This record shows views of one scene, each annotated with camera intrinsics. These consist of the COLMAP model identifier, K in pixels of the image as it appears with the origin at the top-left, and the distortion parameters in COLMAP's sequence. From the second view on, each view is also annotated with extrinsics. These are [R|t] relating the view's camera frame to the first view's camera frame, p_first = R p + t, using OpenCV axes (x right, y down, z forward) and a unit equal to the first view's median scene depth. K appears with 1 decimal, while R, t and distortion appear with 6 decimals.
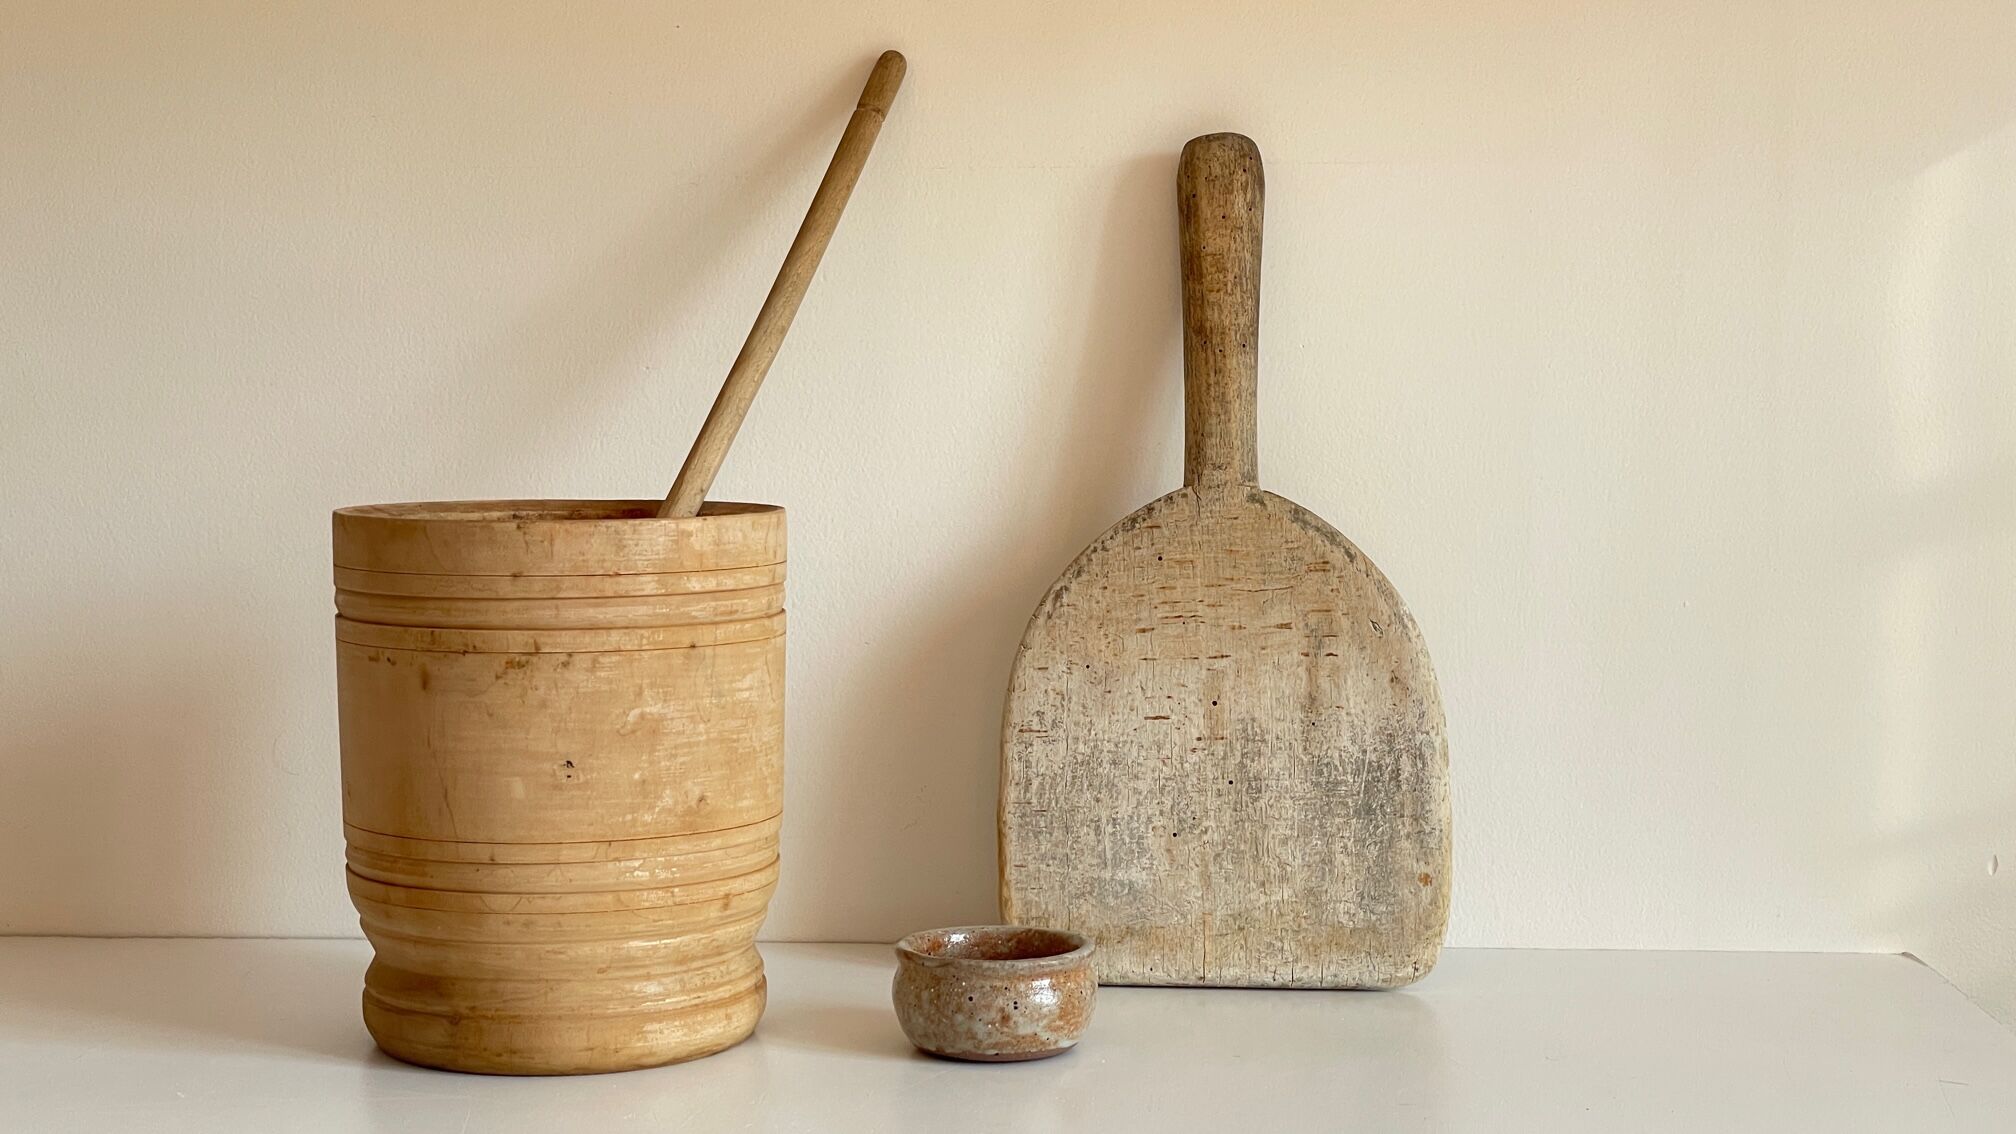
lens RADIAL K [[2980.7, 0, 1011.6], [0, 2980.7, 577.5], [0, 0, 1]] dist [0.001553, 0.840502]
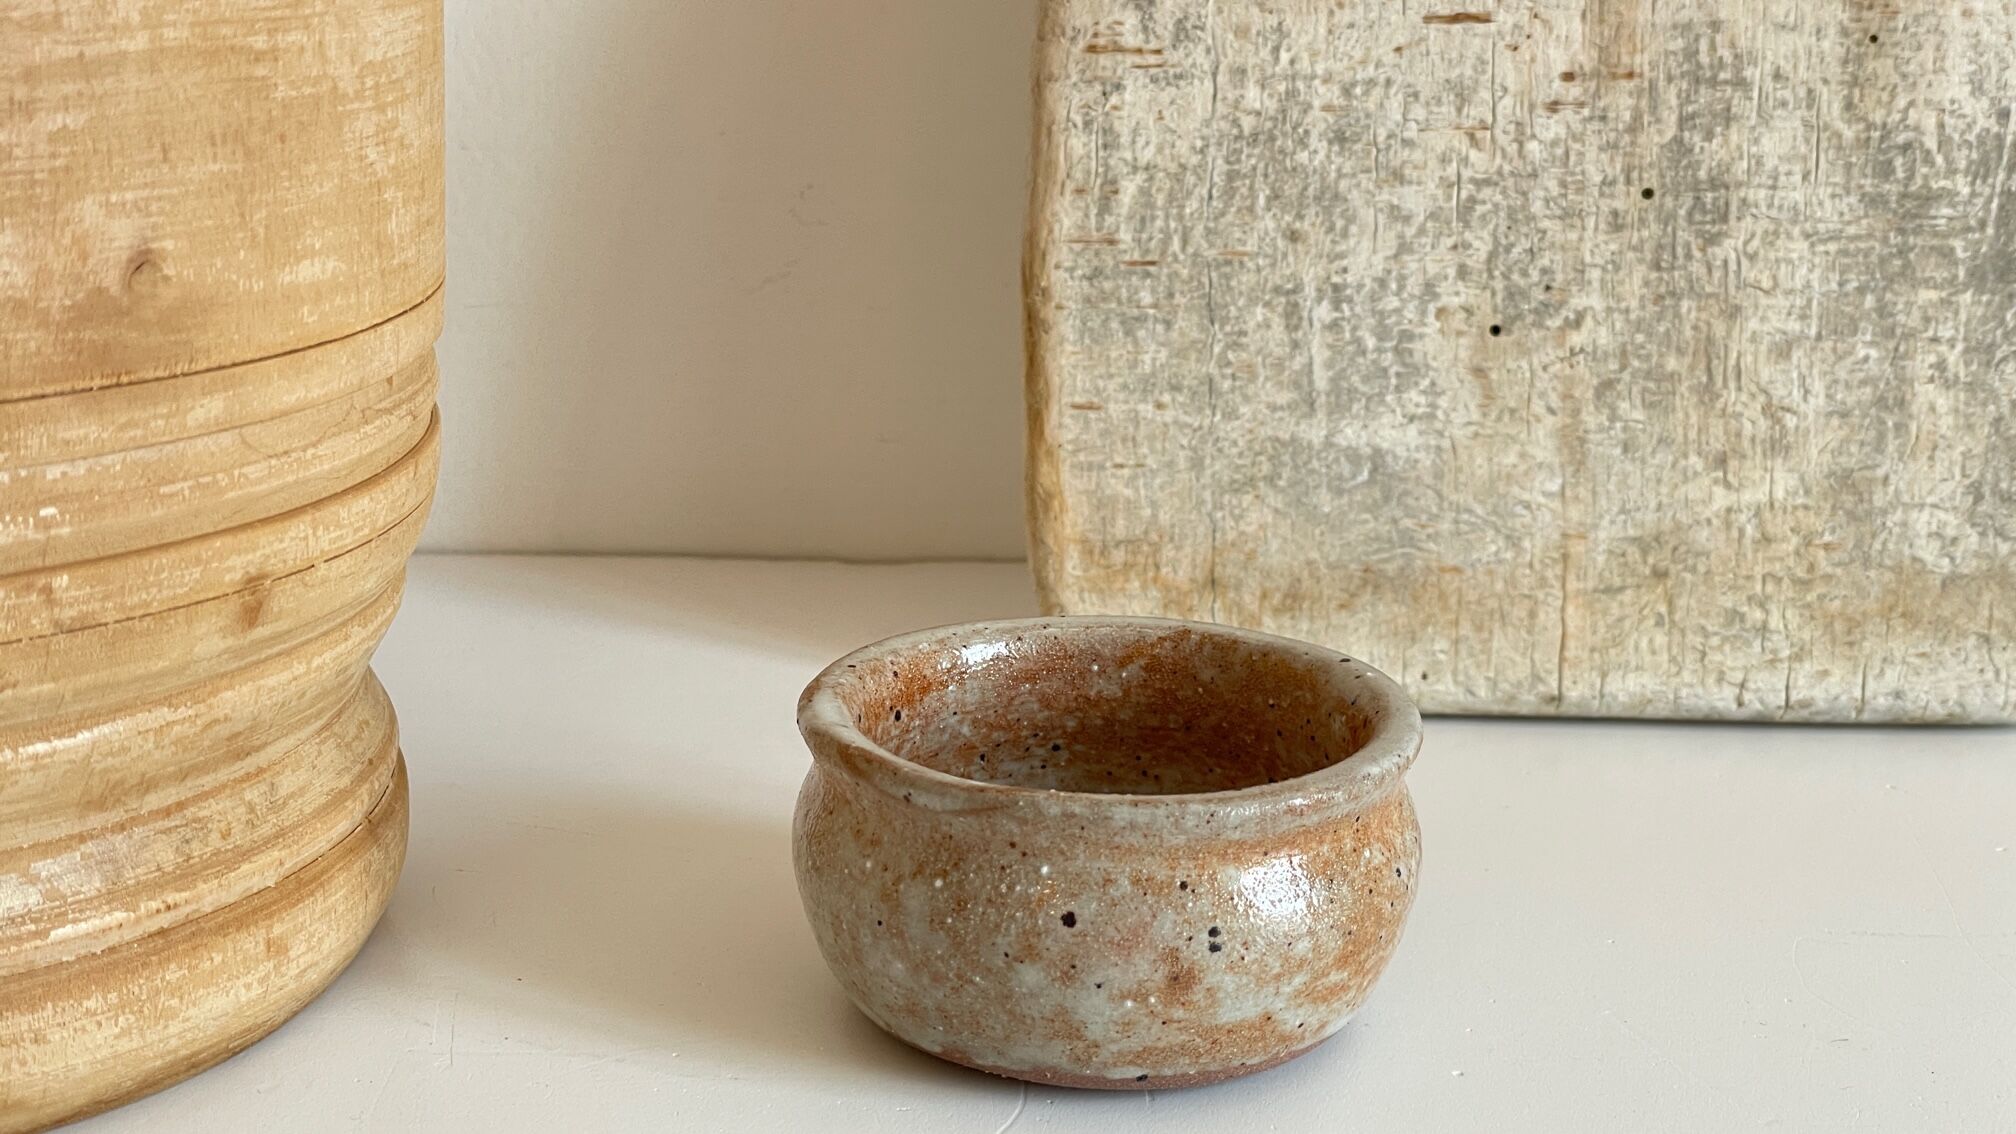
lens RADIAL K [[3011.7, 0, 1008.0], [0, 3011.7, 567.0], [0, 0, 1]] dist [0.025945, 0.016298]
pose [[0.995919, -0.001718, 0.090235, -0.042439], [-0.017307, 0.977629, 0.209625, 0.036347], [-0.088576, -0.210331, 0.973609, 0.626169]]
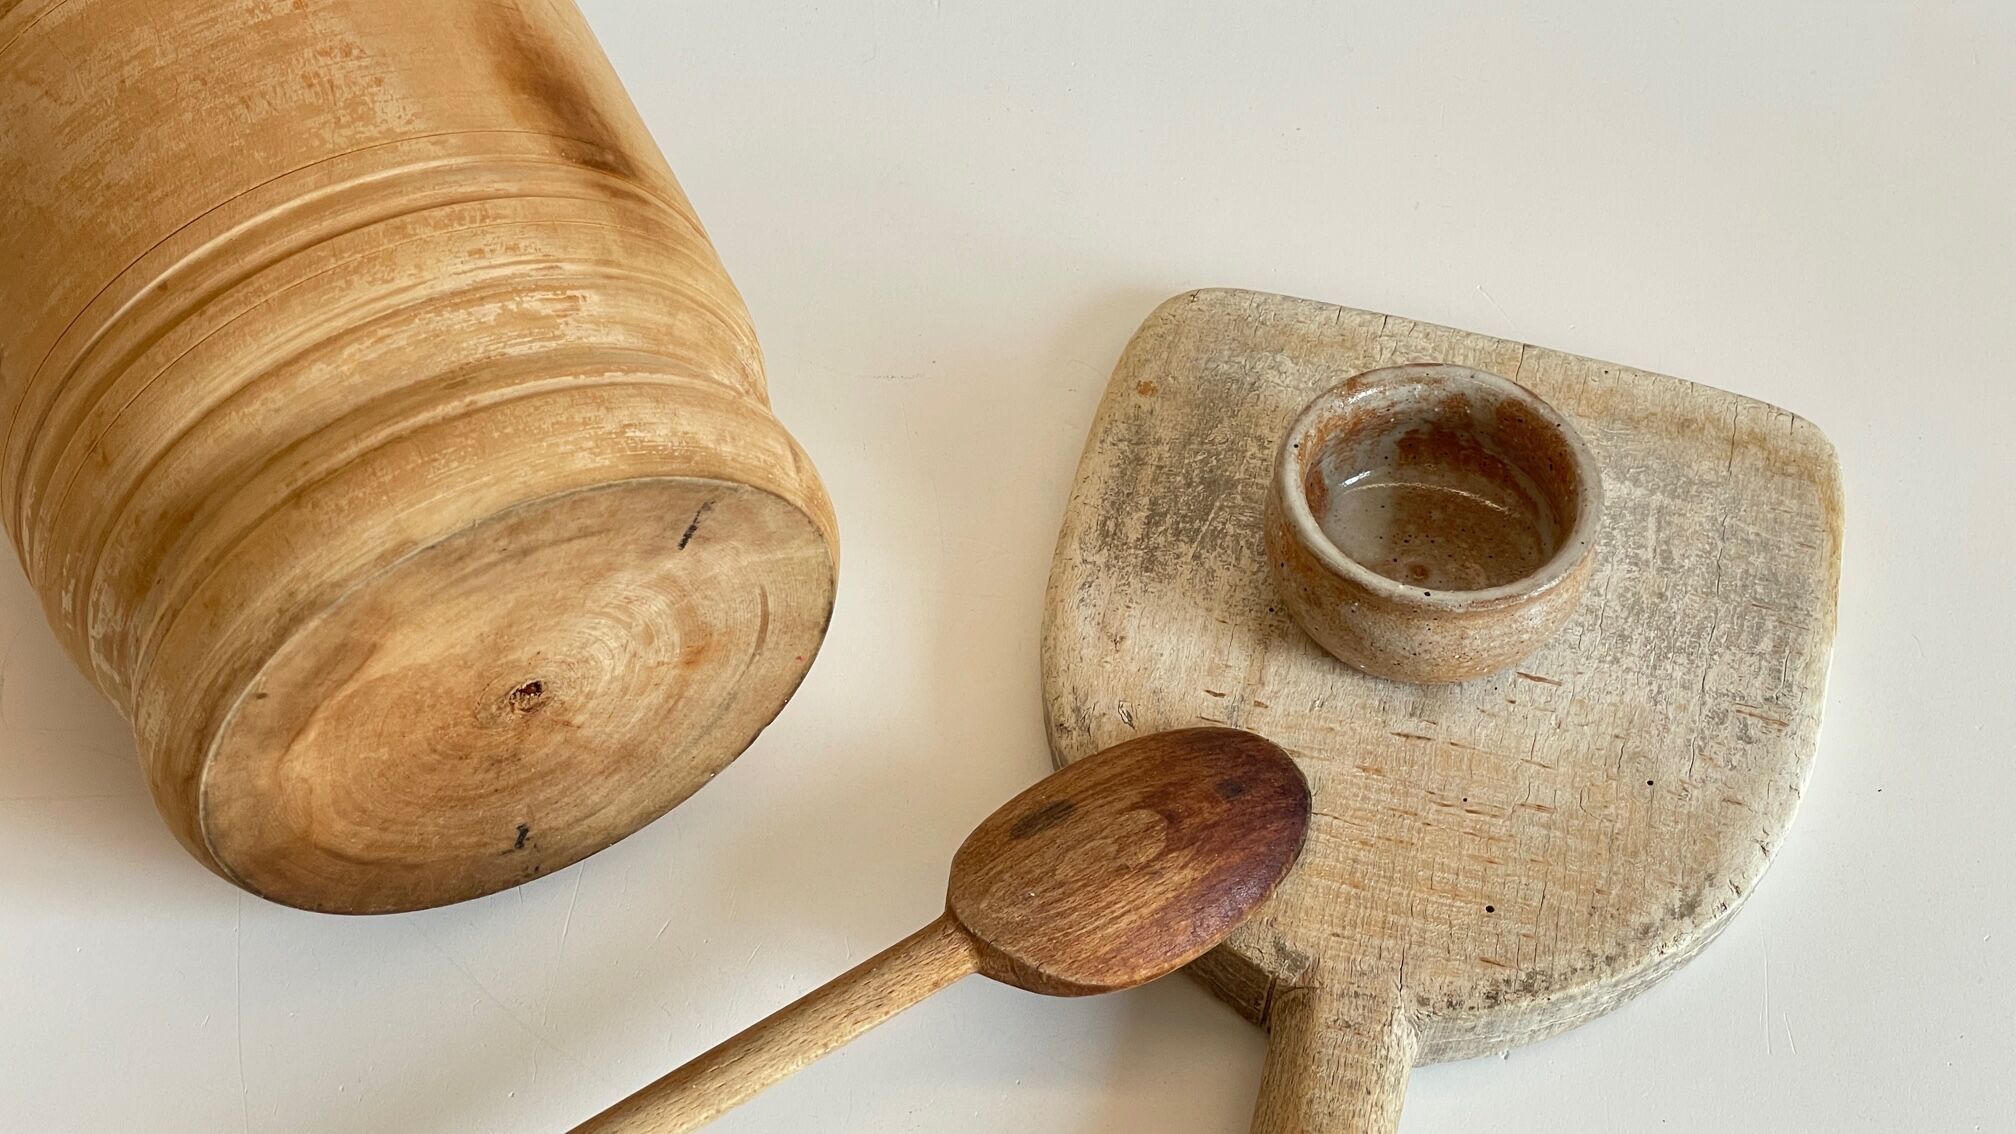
lens RADIAL K [[2980.7, 0, 1011.6], [0, 2980.7, 577.5], [0, 0, 1]] dist [0.001553, 0.840502]
pose [[-0.966969, -0.149530, 0.206424, 0.031790], [0.252858, -0.664858, 0.702871, -0.366455], [0.032143, 0.731850, 0.680707, 0.602893]]
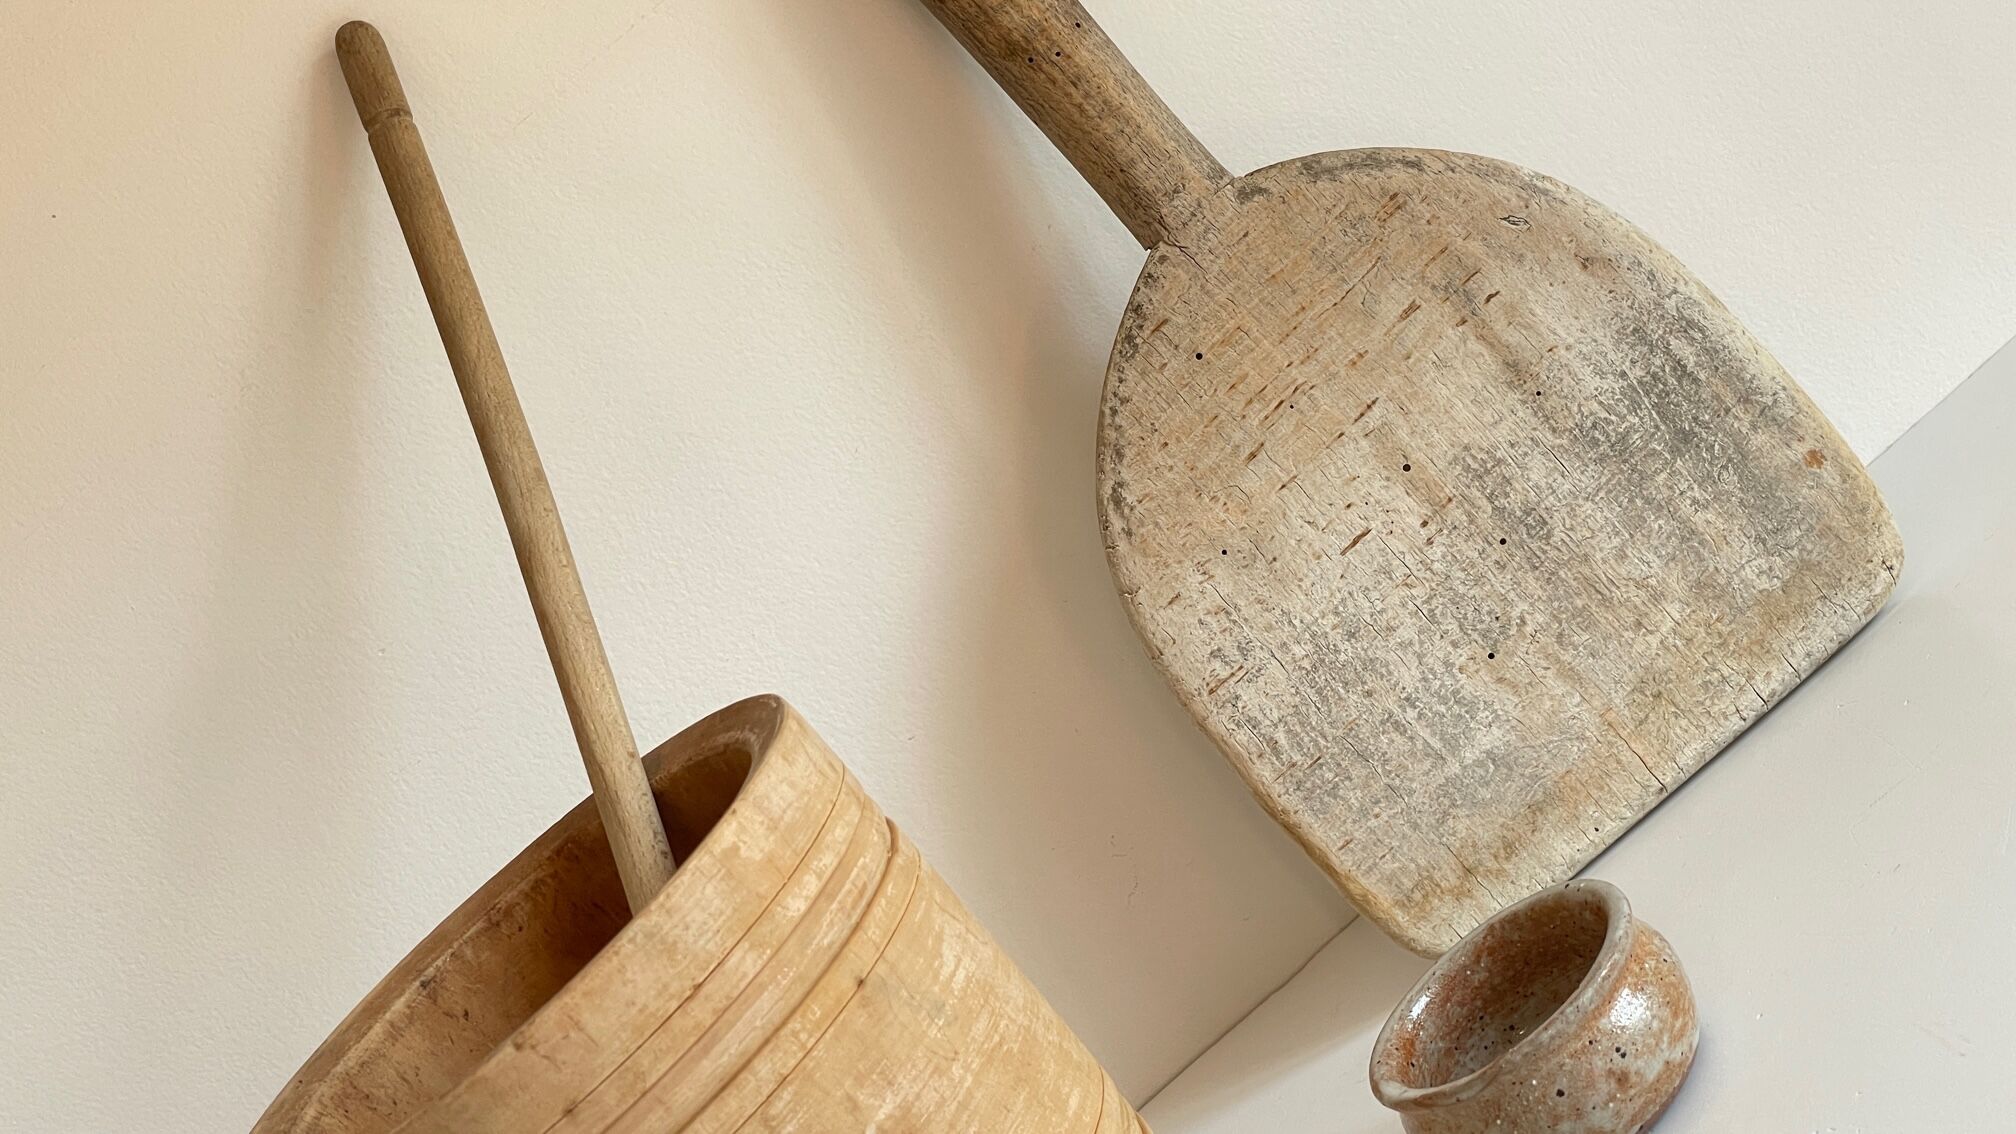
lens RADIAL K [[2980.7, 0, 1011.6], [0, 2980.7, 577.5], [0, 0, 1]] dist [0.001553, 0.840502]
pose [[0.743245, -0.662418, 0.093750, -0.076139], [0.650432, 0.748268, 0.130512, -0.083928], [-0.156603, -0.036024, 0.987004, 0.360734]]
